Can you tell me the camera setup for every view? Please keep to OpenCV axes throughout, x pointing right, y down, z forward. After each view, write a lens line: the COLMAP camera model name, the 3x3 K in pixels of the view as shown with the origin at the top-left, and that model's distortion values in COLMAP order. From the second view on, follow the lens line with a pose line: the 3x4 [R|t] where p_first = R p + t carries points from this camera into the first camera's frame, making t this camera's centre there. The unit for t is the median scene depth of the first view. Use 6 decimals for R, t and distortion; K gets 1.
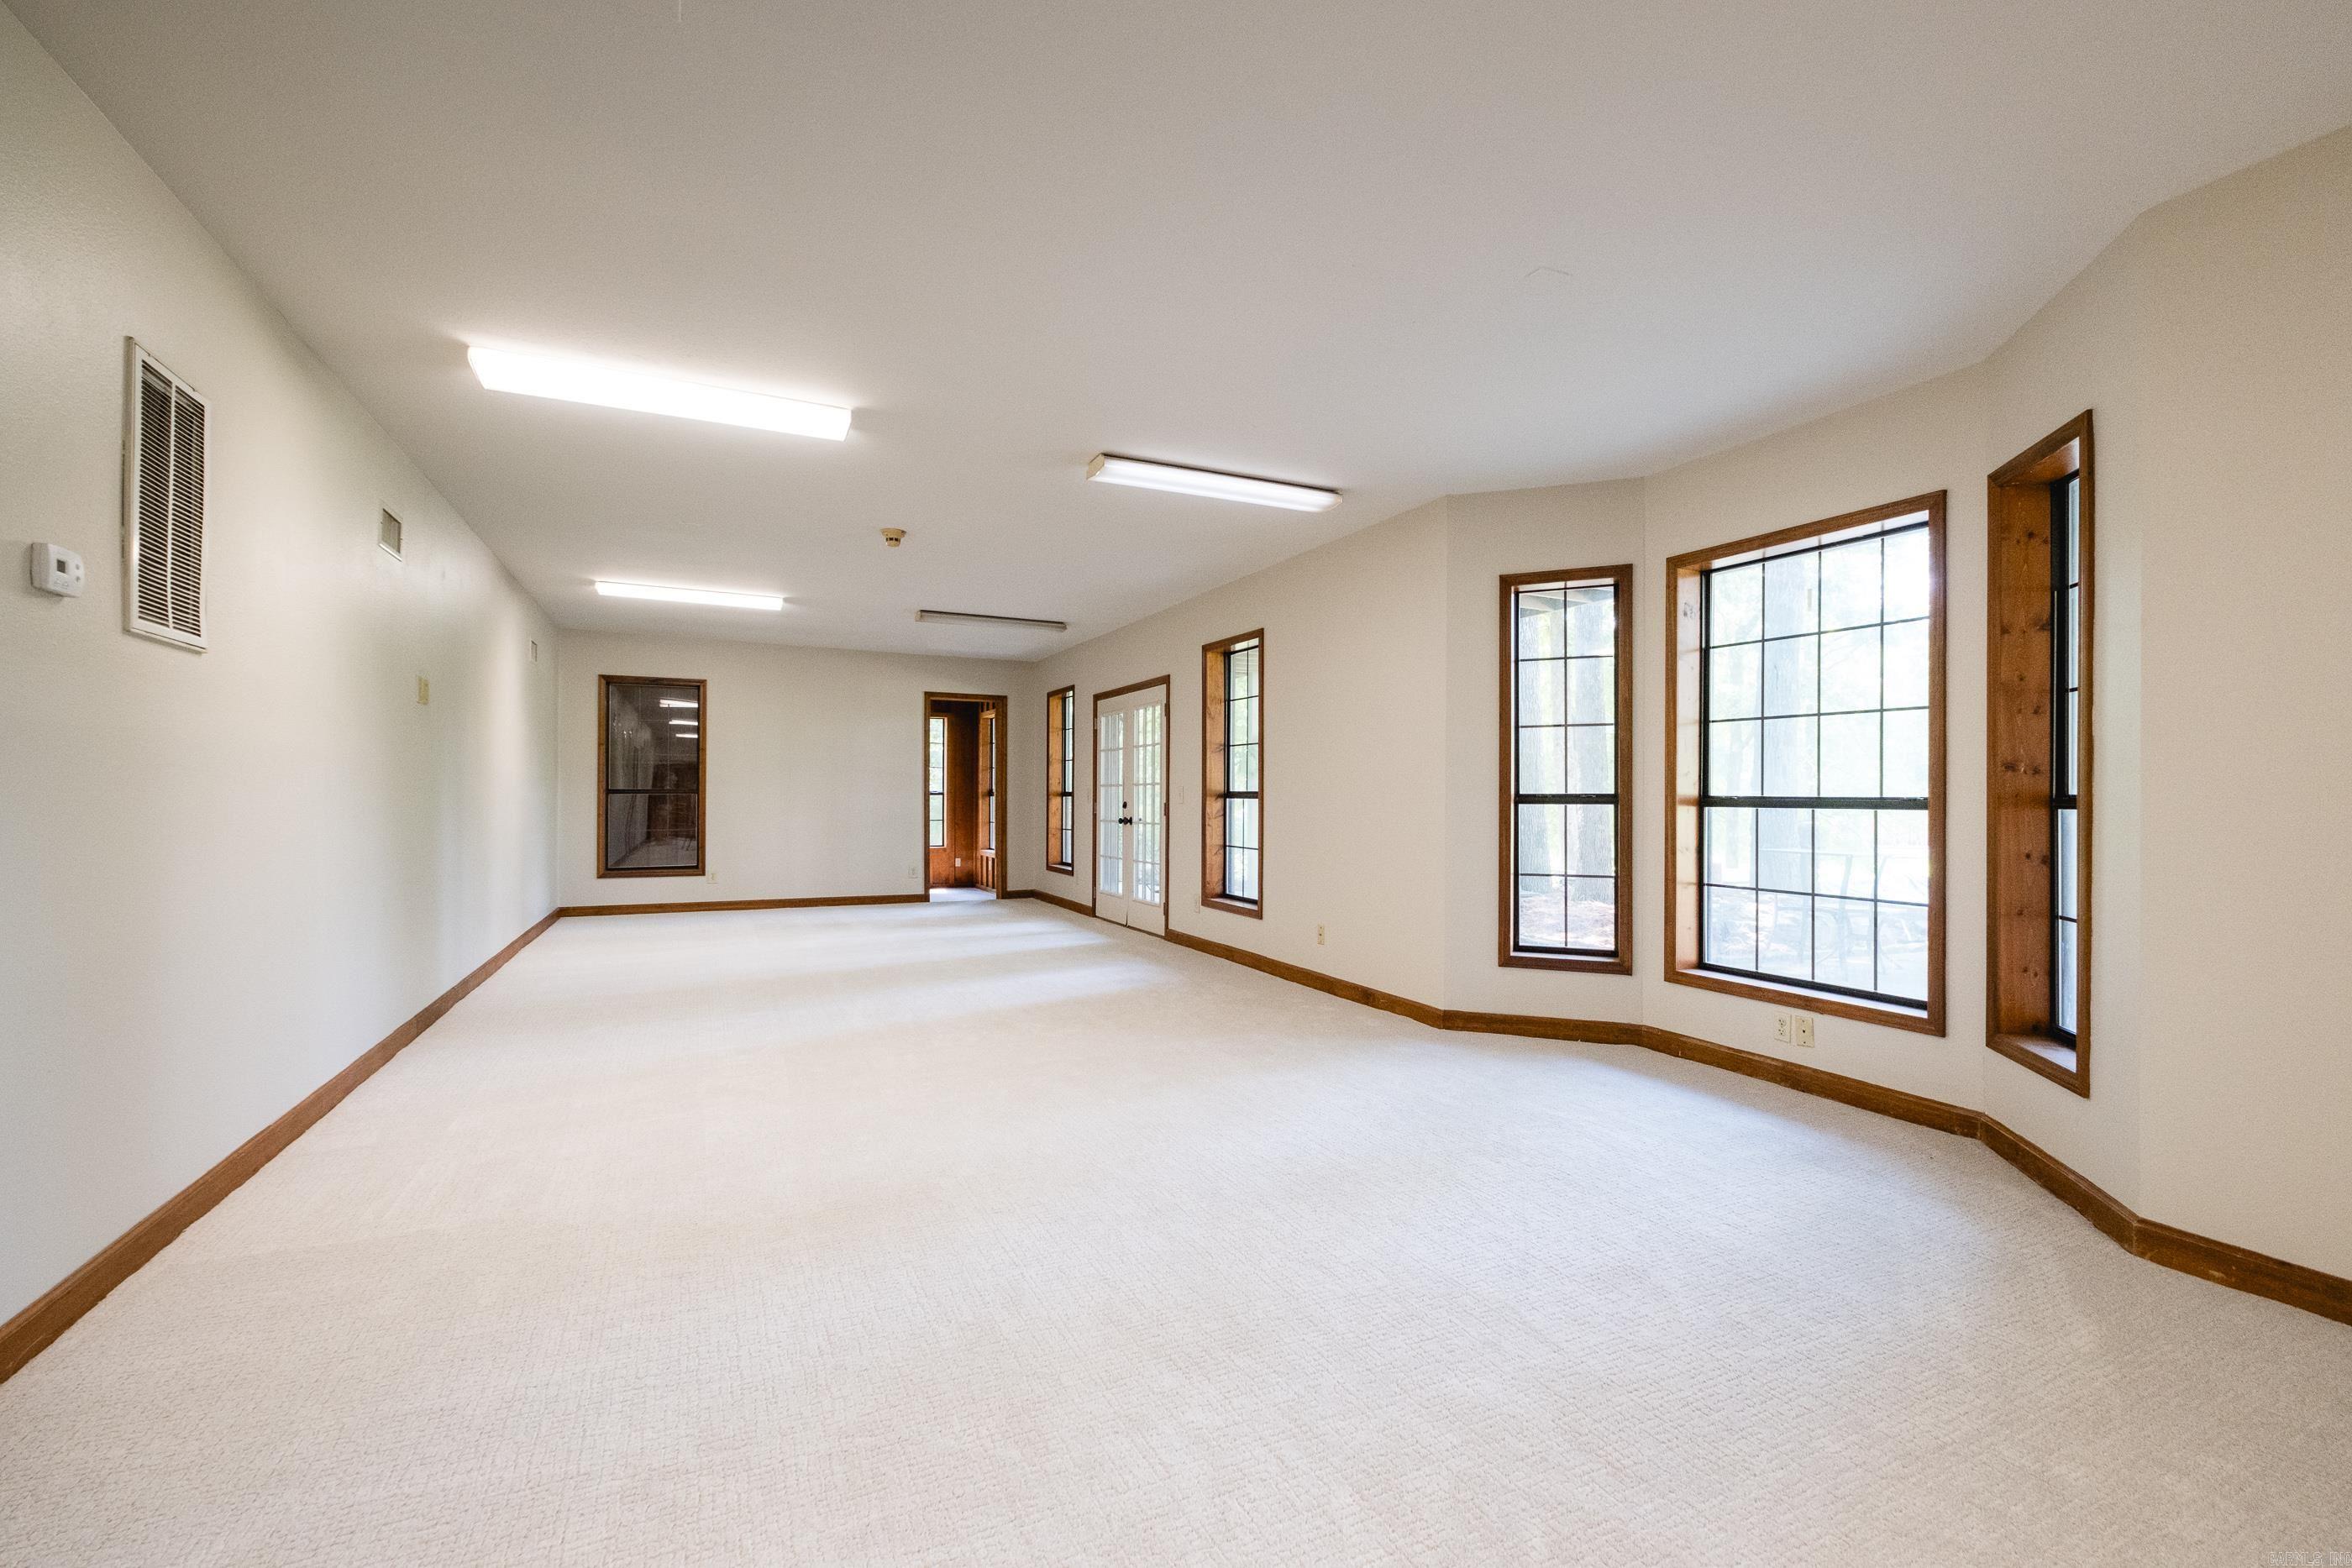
lens RADIAL K [[973.0, 0, 1180.5], [0, 973.0, 780.8], [0, 0, 1]] dist [0.002701, -0.003680]
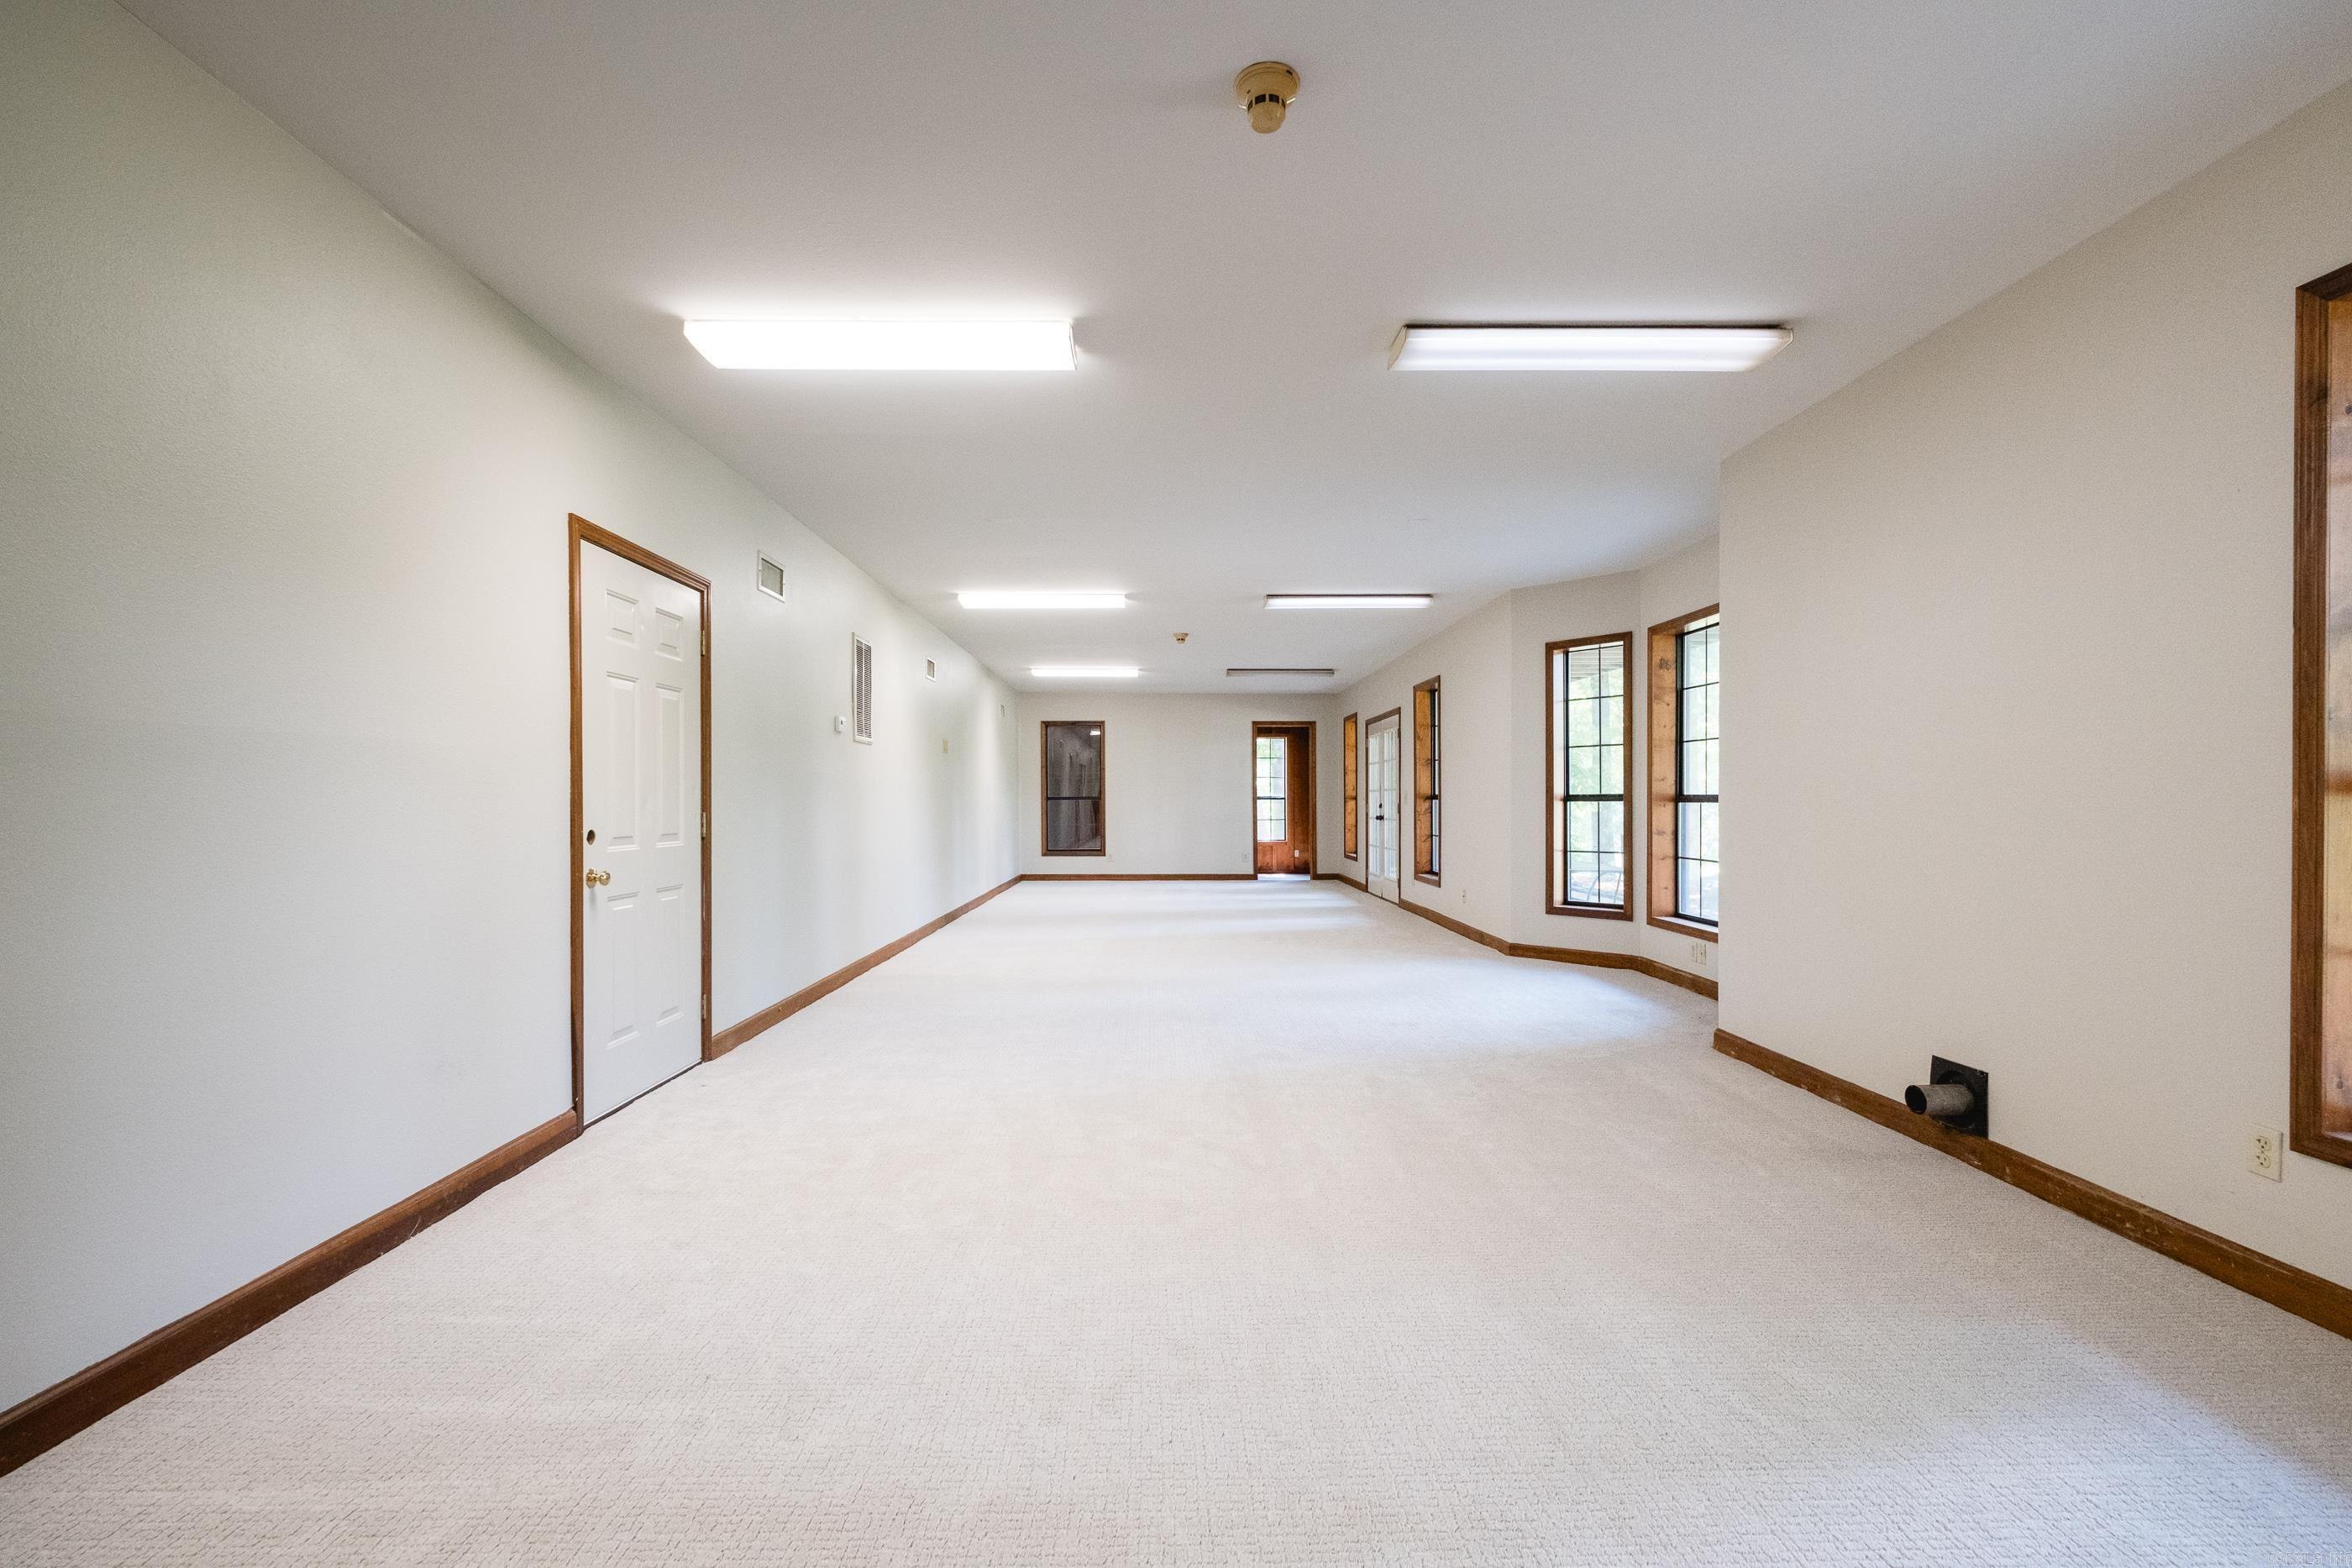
lens RADIAL K [[1021.1, 0, 1175.6], [0, 1021.1, 792.5], [0, 0, 1]] dist [-0.000743, -0.001237]
pose [[0.902694, -0.010007, -0.430166, 0.315154], [0.012749, 0.999913, 0.003491, -0.001258], [0.430093, -0.008635, 0.902743, -0.395144]]
